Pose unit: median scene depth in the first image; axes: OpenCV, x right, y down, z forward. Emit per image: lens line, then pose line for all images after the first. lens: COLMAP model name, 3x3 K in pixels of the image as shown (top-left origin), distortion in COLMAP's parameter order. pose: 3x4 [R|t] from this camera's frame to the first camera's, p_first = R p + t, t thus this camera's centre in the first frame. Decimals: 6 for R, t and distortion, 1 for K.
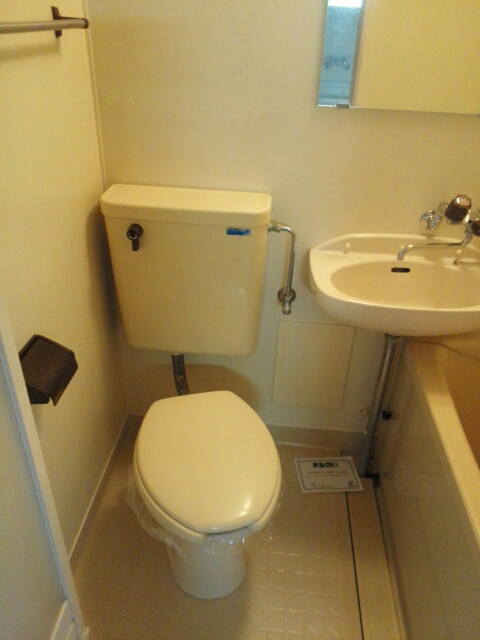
lens RADIAL K [[508.1, 0, 243.0], [0, 508.1, 323.2], [0, 0, 1]] dist [-0.002141, -0.012475]
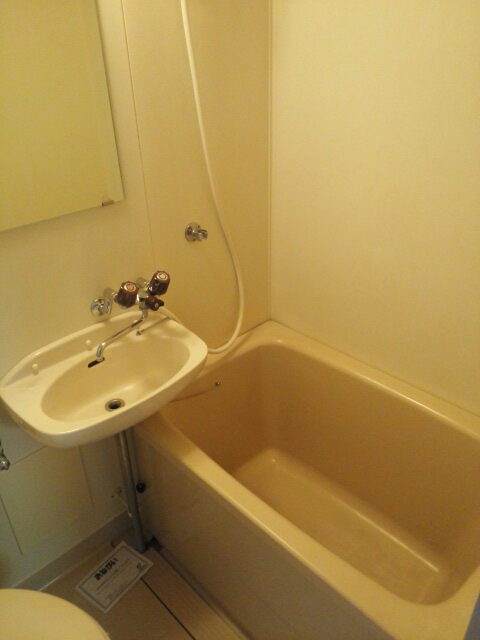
lens RADIAL K [[508.1, 0, 244.4], [0, 508.1, 320.4], [0, 0, 1]] dist [-0.002141, -0.012475]
pose [[0.664159, -0.417519, 0.620138, -0.076627], [0.441057, 0.888604, 0.125903, -0.175407], [-0.603624, 0.189897, 0.774324, 0.045989]]
